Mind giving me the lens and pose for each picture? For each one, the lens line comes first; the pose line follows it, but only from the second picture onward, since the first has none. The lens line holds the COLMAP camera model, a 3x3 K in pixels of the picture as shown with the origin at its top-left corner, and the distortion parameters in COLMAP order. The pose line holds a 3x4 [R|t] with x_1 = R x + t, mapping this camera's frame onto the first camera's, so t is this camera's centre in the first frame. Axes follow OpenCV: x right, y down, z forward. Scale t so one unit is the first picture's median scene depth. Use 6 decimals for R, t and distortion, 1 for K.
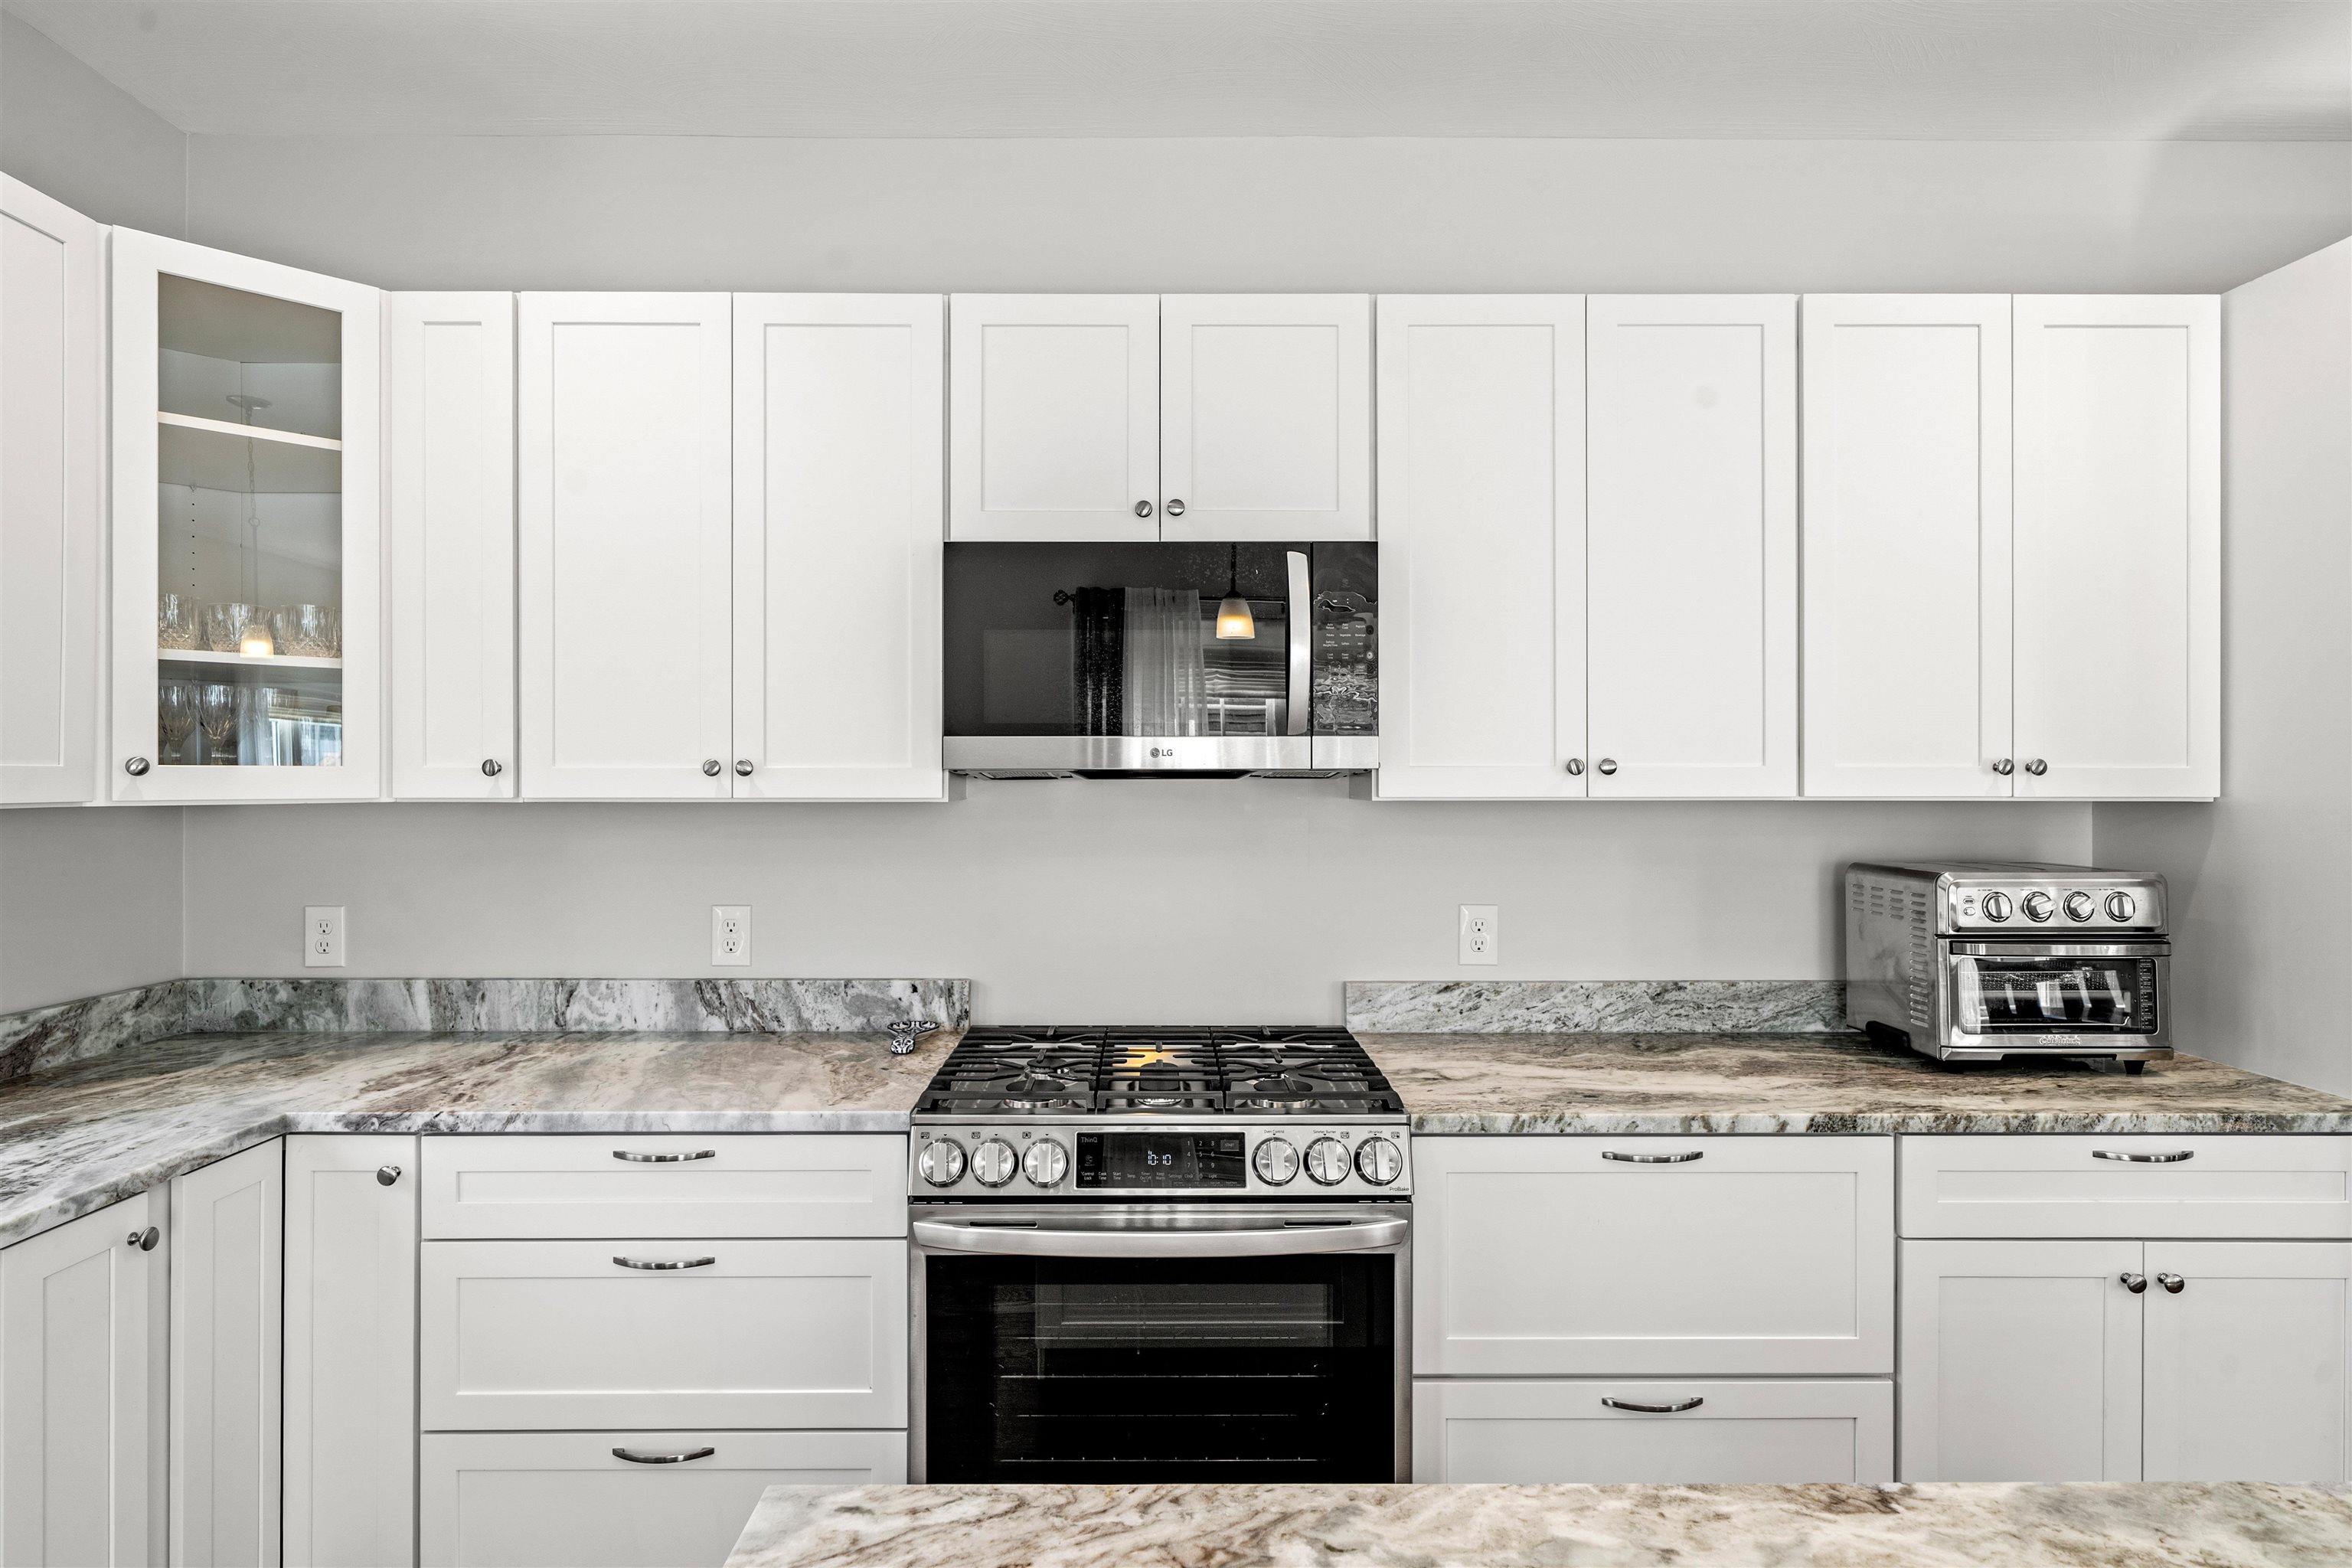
lens RADIAL K [[1285.7, 0, 1161.9], [0, 1285.7, 771.7], [0, 0, 1]] dist [0.000926, 0.001034]
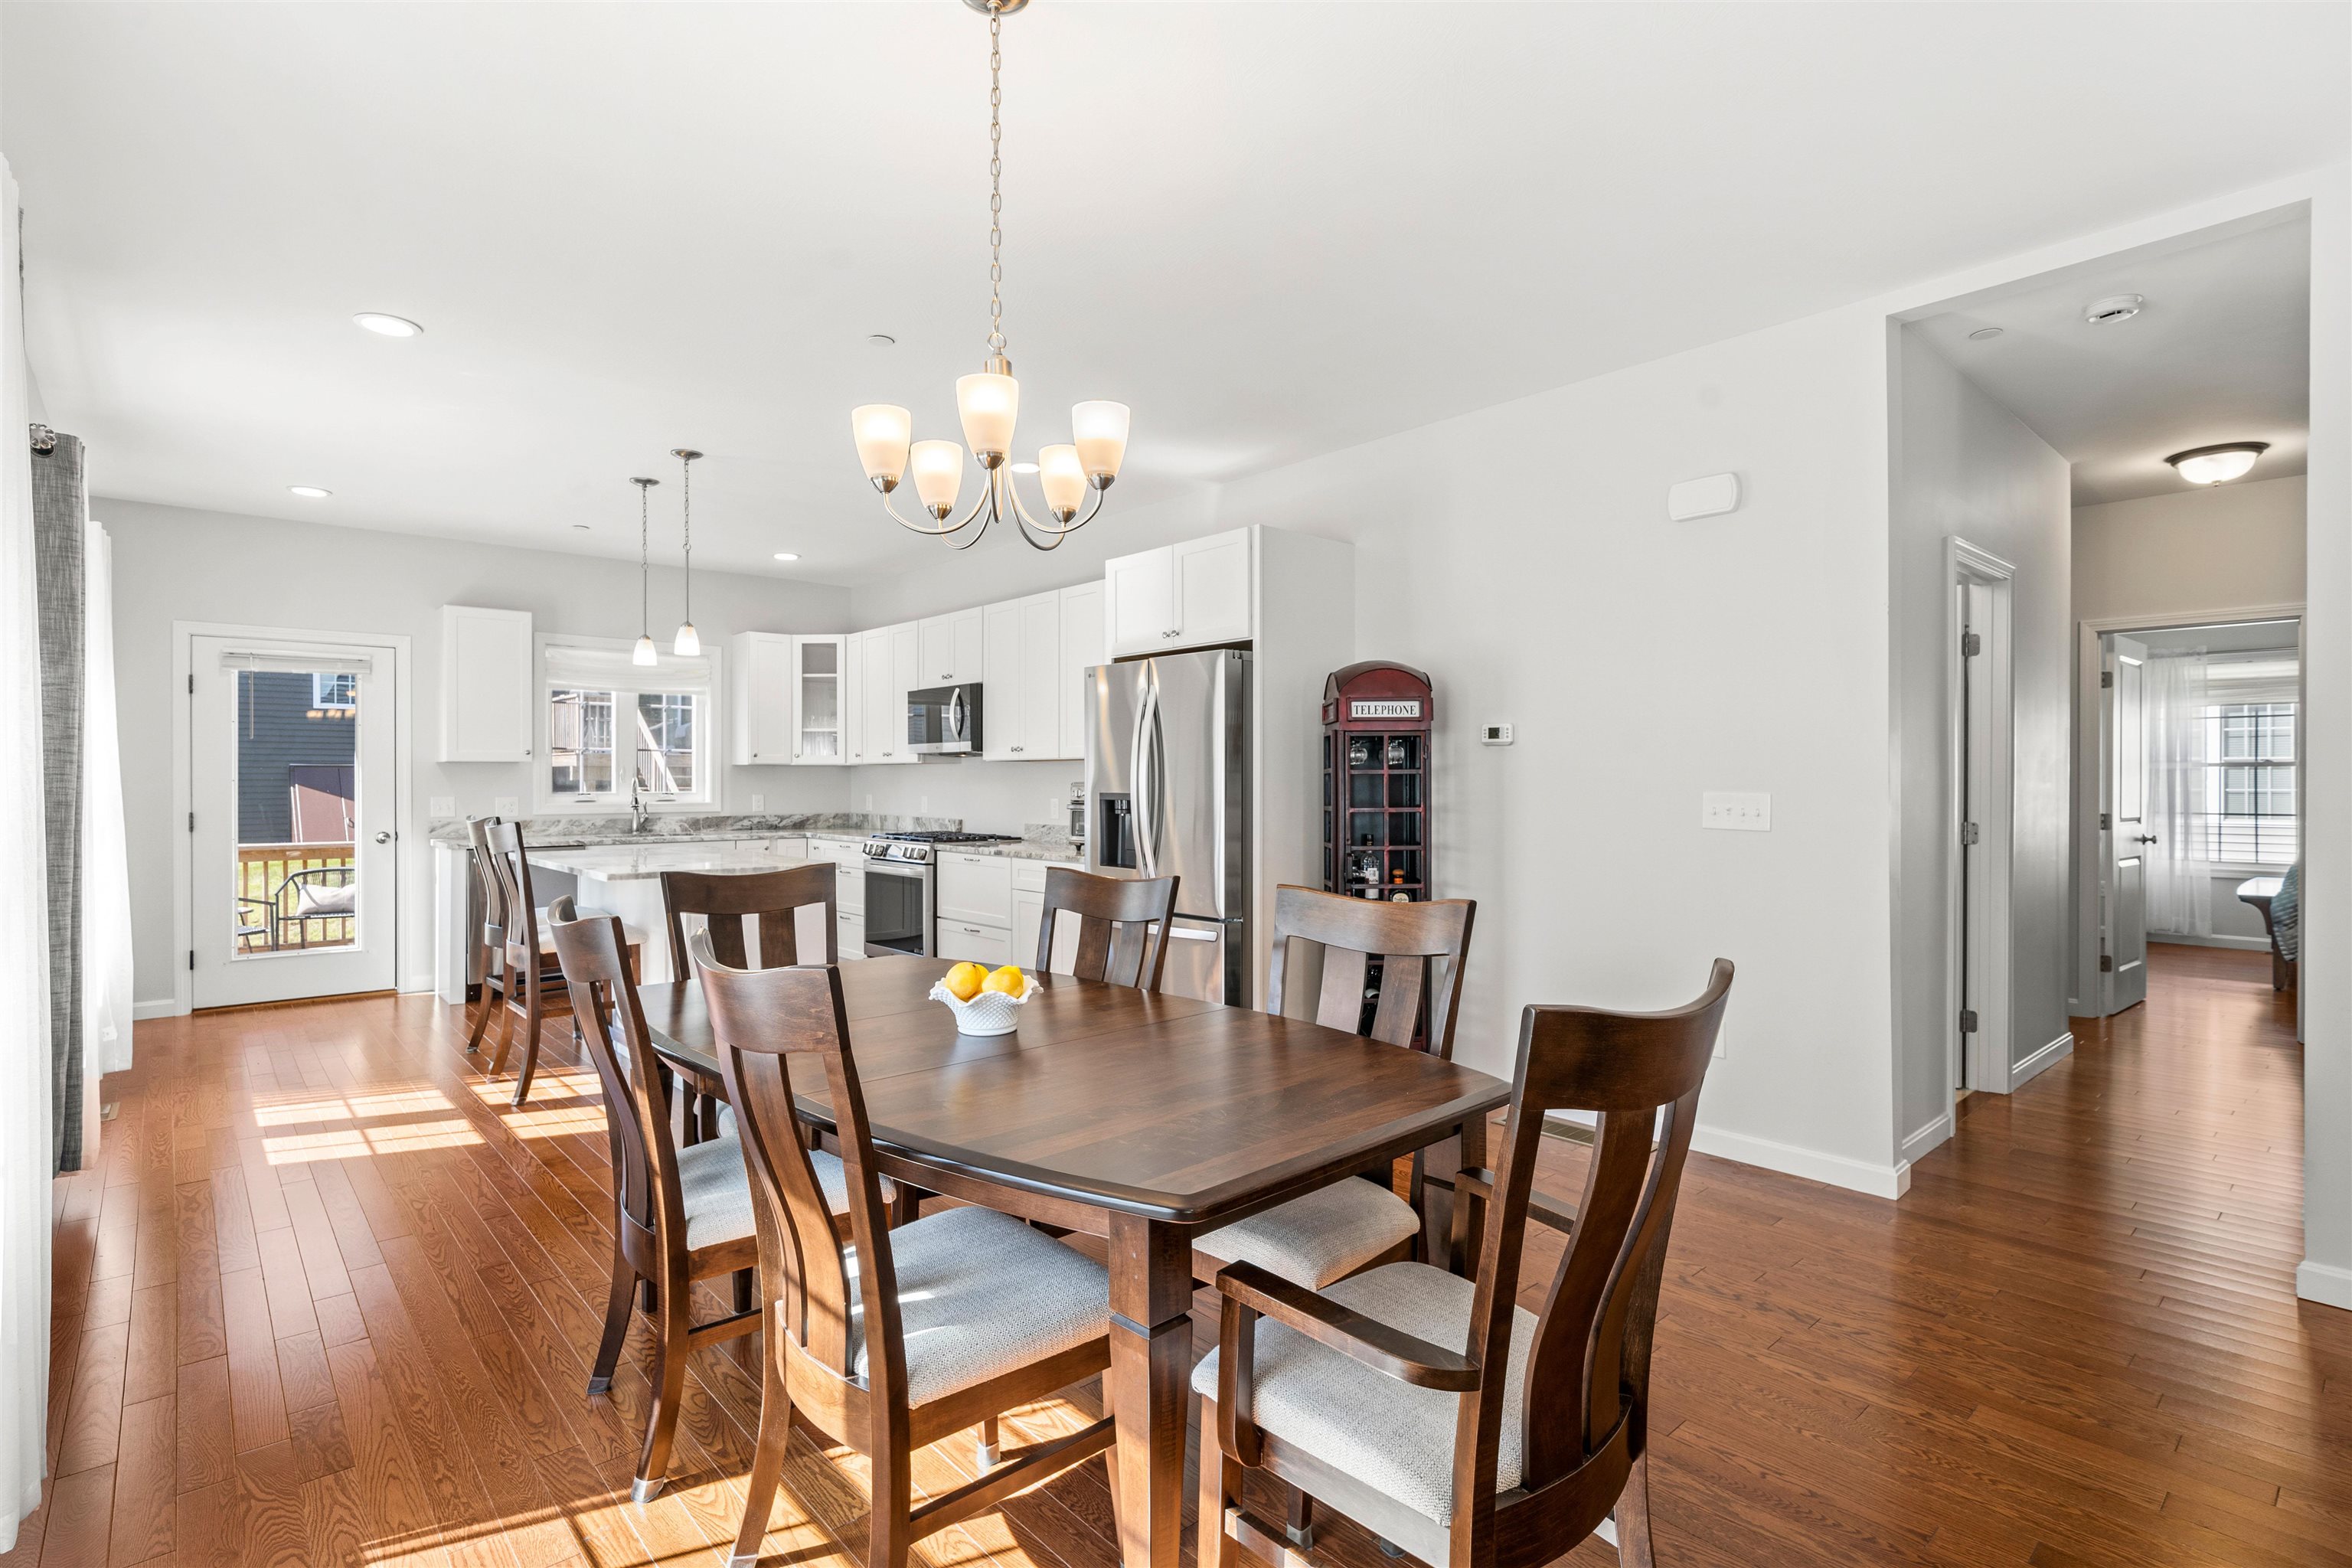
lens RADIAL K [[1125.3, 0, 1150.3], [0, 1125.3, 774.4], [0, 0, 1]] dist [-0.003389, -0.001363]
pose [[0.655881, -0.002052, -0.754861, 2.620016], [0.002756, 0.999996, -0.000323, 0.058368], [0.754859, -0.001868, 0.655884, -0.561280]]
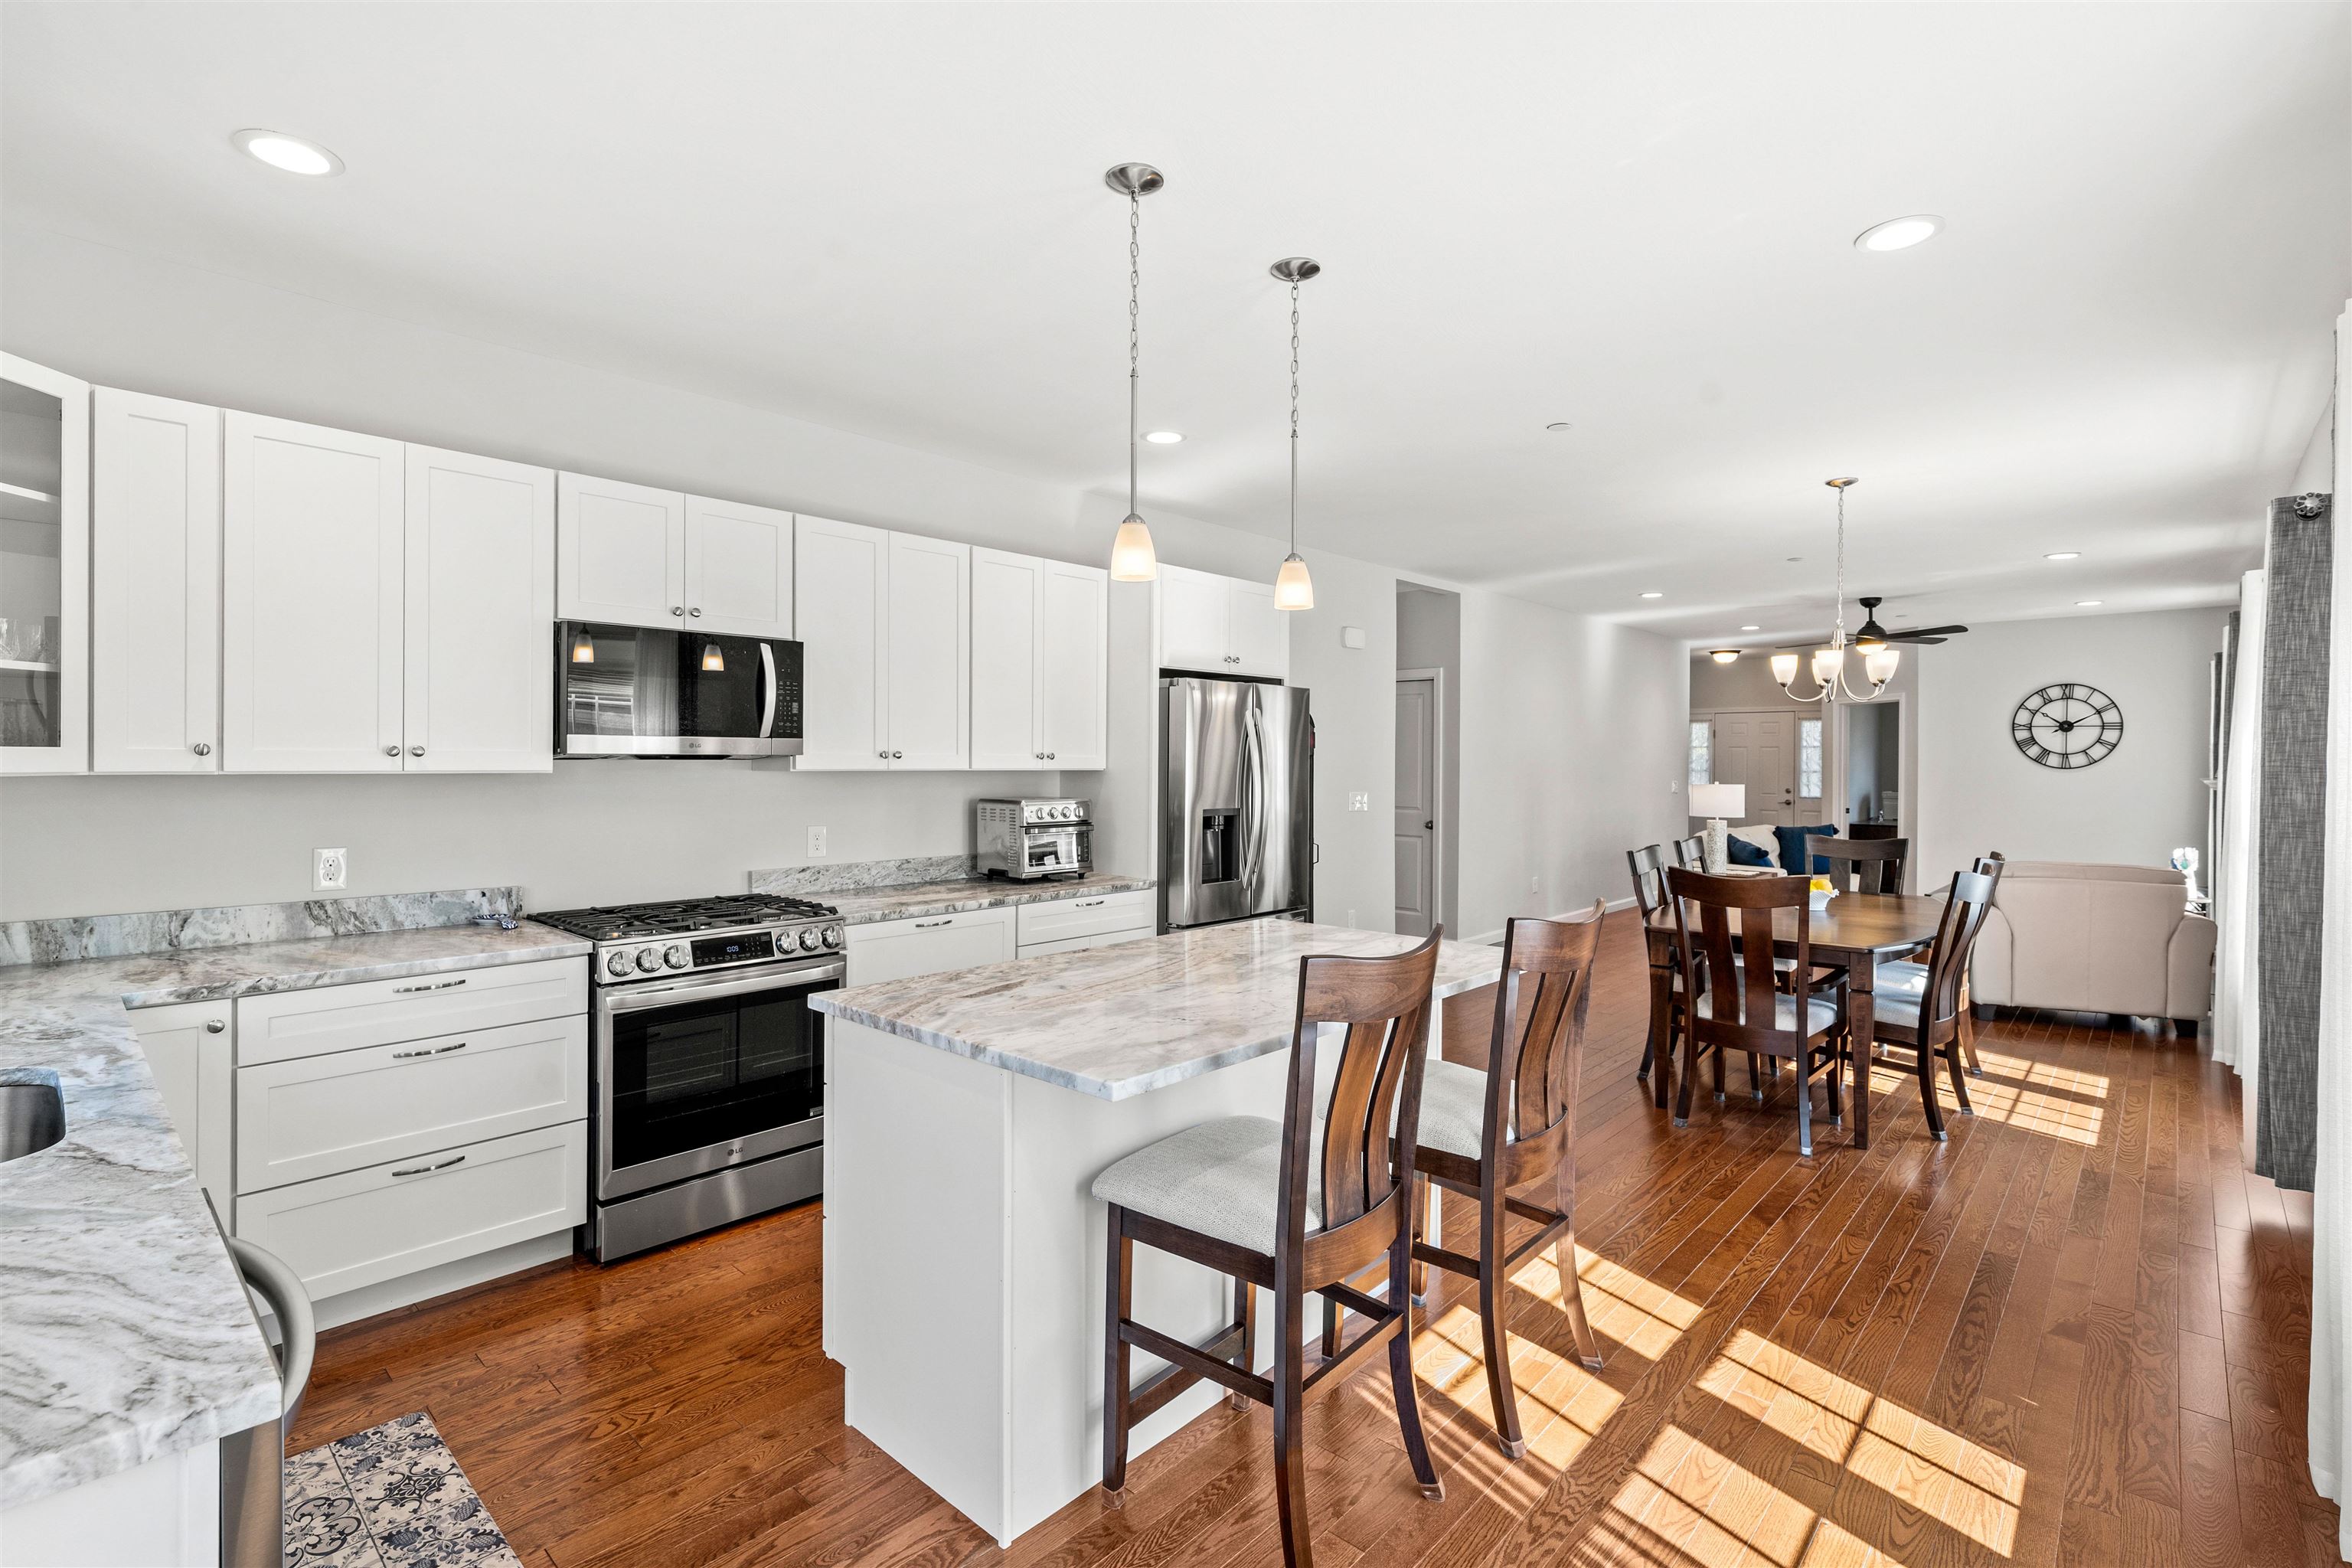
lens RADIAL K [[1061.0, 0, 1169.0], [0, 1061.0, 762.3], [0, 0, 1]] dist [-0.008051, -0.000451]
pose [[0.685027, 0.002482, 0.728514, -0.628188], [-0.008252, 0.999956, 0.004353, -0.003164], [-0.728471, -0.008994, 0.685017, -0.534330]]
